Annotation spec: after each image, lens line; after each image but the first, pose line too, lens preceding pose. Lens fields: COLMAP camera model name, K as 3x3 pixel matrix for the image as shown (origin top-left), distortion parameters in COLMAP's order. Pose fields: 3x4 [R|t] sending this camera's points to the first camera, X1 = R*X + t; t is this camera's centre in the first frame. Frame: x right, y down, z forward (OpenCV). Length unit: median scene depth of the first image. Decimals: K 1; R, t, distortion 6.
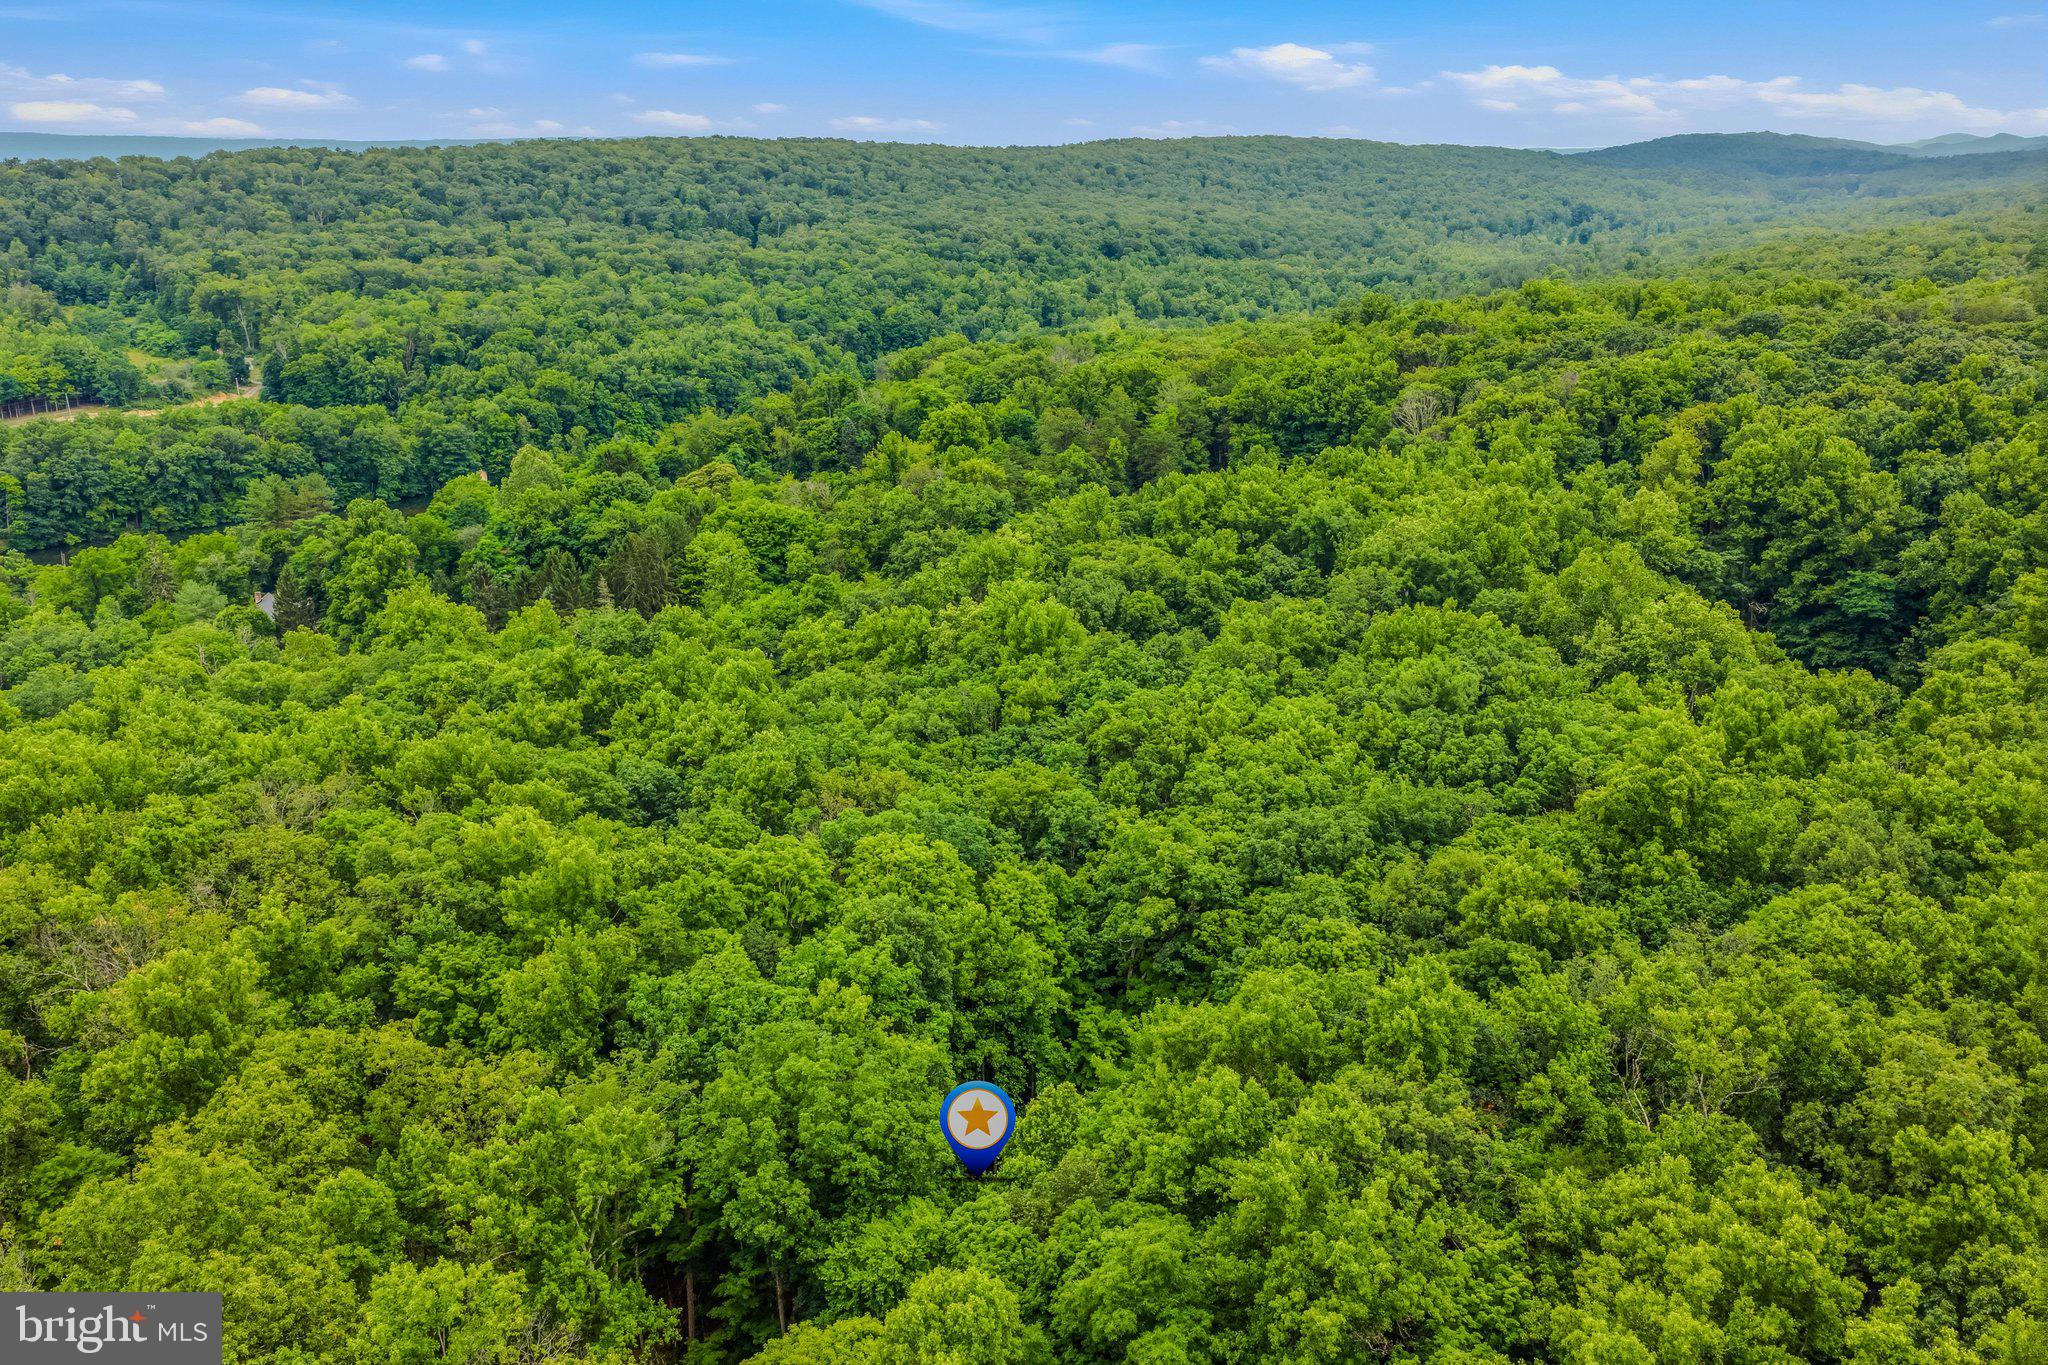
lens RADIAL K [[1691.2, 0, 1031.7], [0, 1691.2, 682.5], [0, 0, 1]] dist [0.027045, -0.048393]
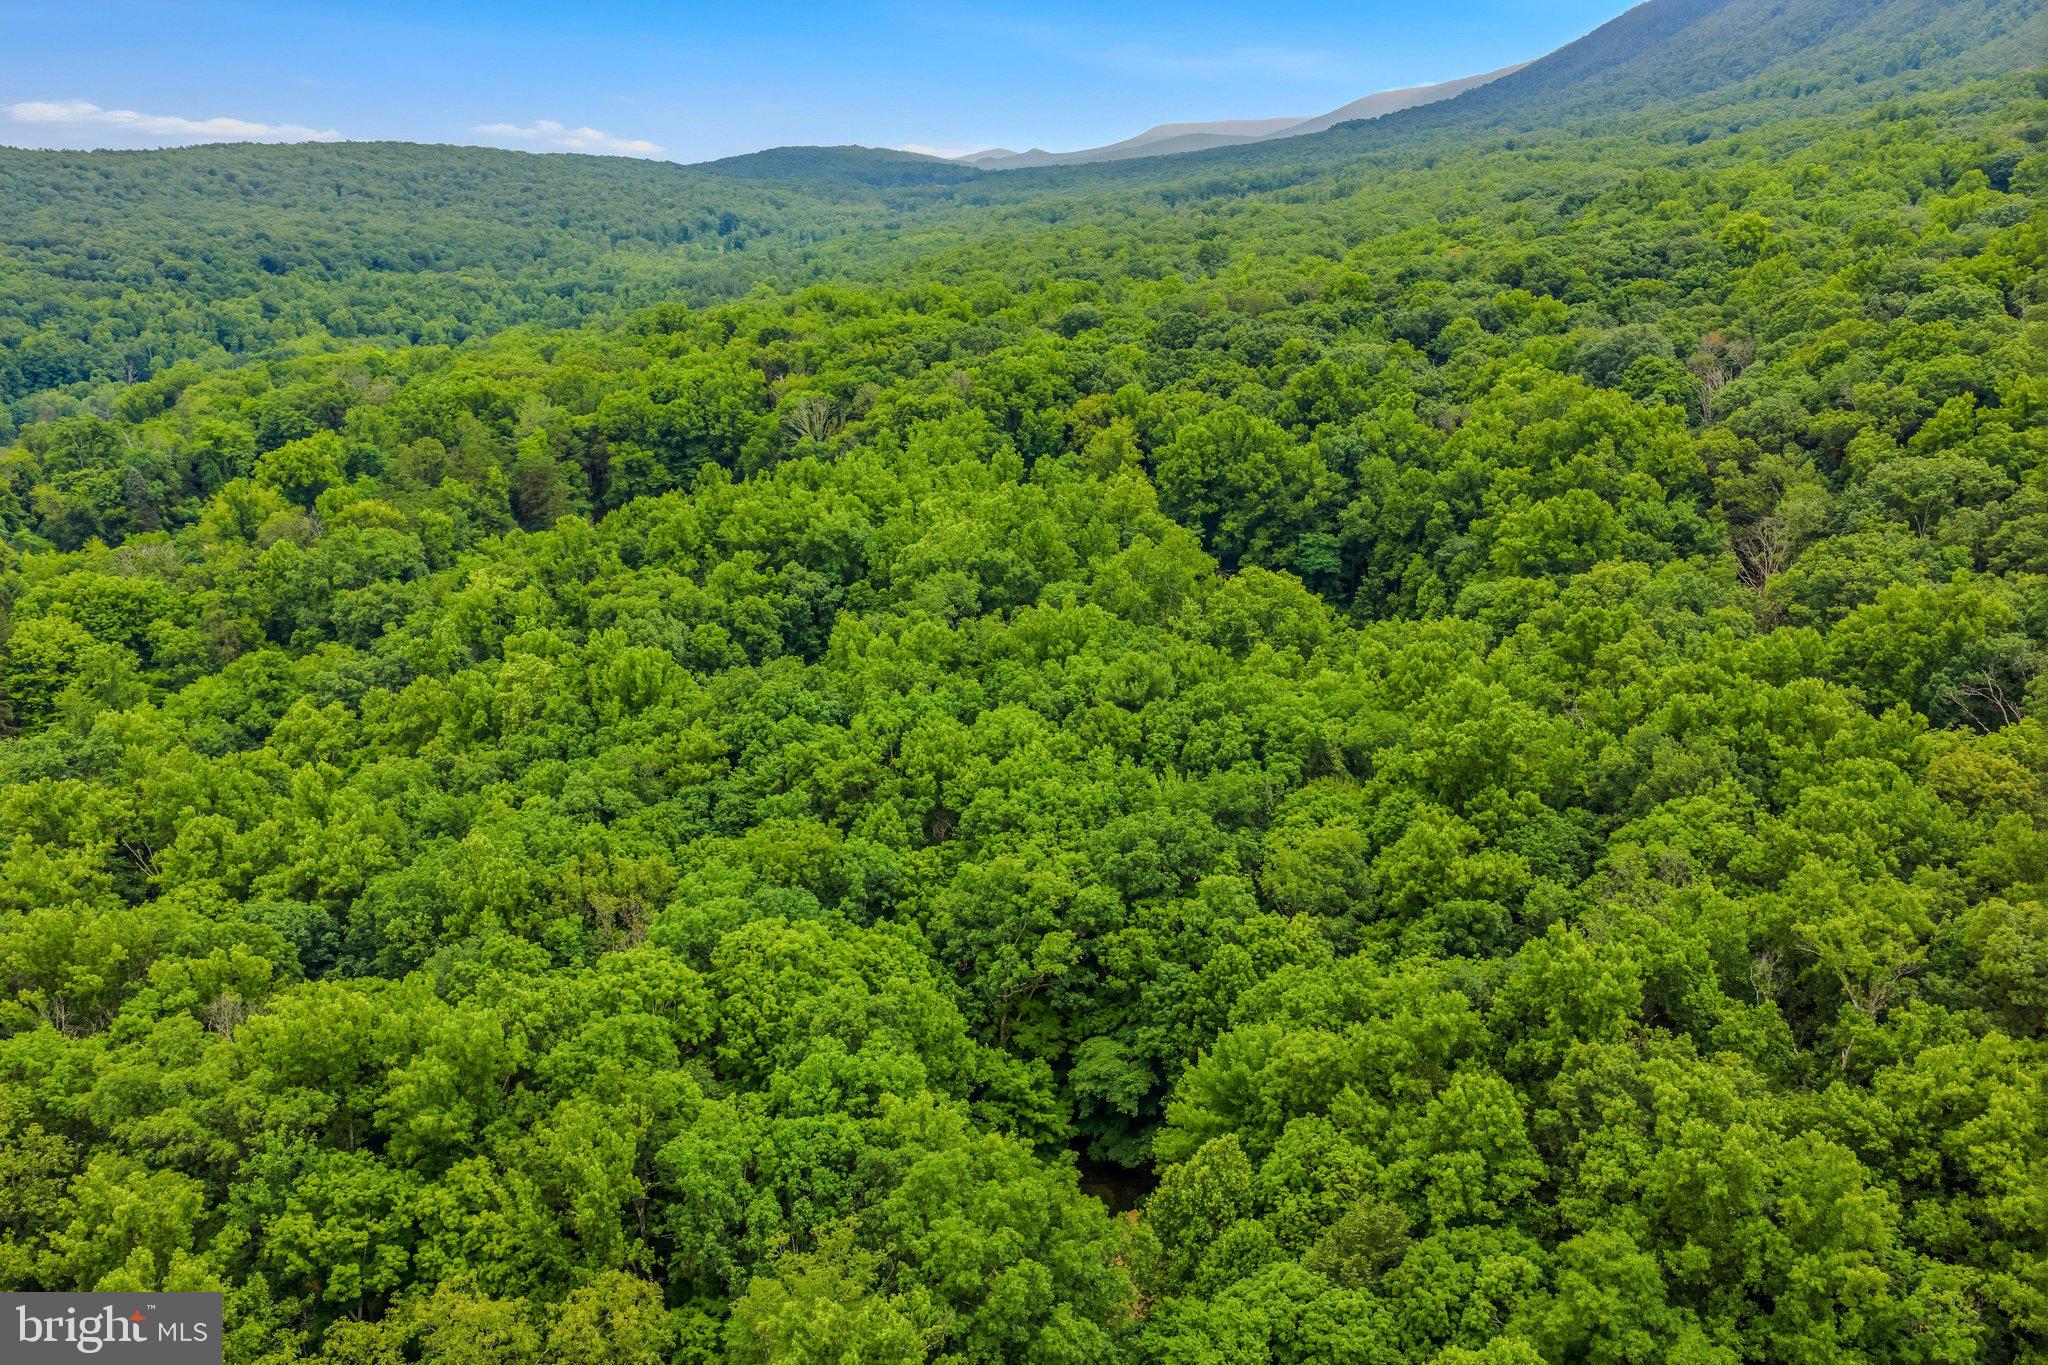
lens RADIAL K [[1691.2, 0, 1031.7], [0, 1691.2, 682.5], [0, 0, 1]] dist [0.027045, -0.048393]
pose [[0.879686, -0.132743, 0.456652, -0.133339], [0.135138, 0.990443, 0.027581, -0.015340], [-0.455949, 0.037448, 0.889218, 0.056911]]
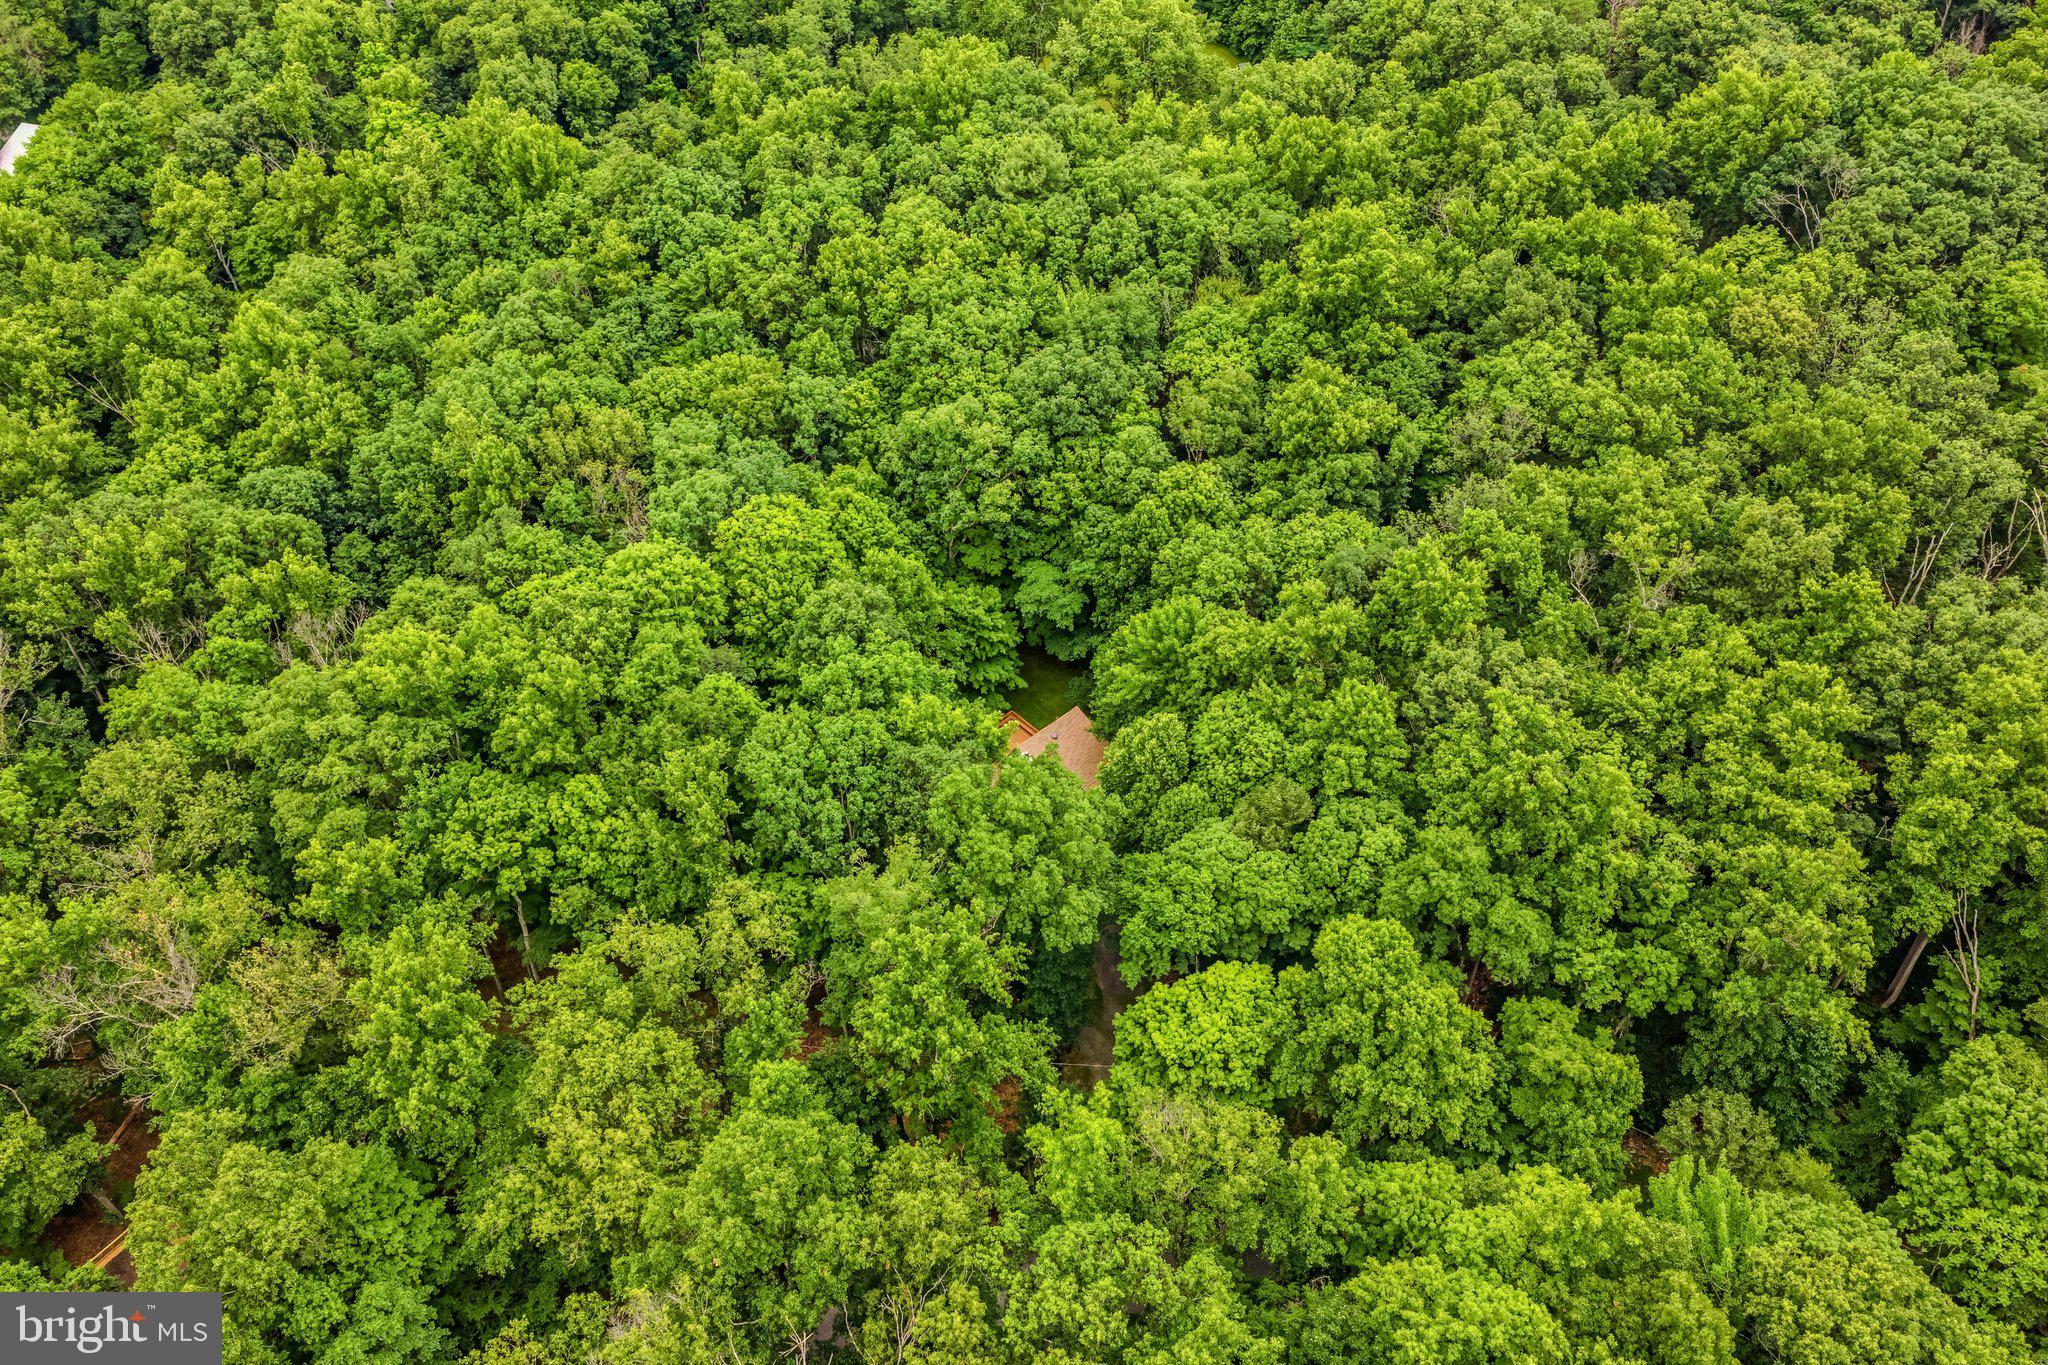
lens RADIAL K [[1691.2, 0, 1031.7], [0, 1691.2, 682.5], [0, 0, 1]] dist [0.027045, -0.048393]
pose [[0.816023, -0.394524, 0.422443, -0.161969], [0.159492, 0.856156, 0.491487, -0.115417], [-0.555580, -0.333689, 0.761566, 0.034855]]
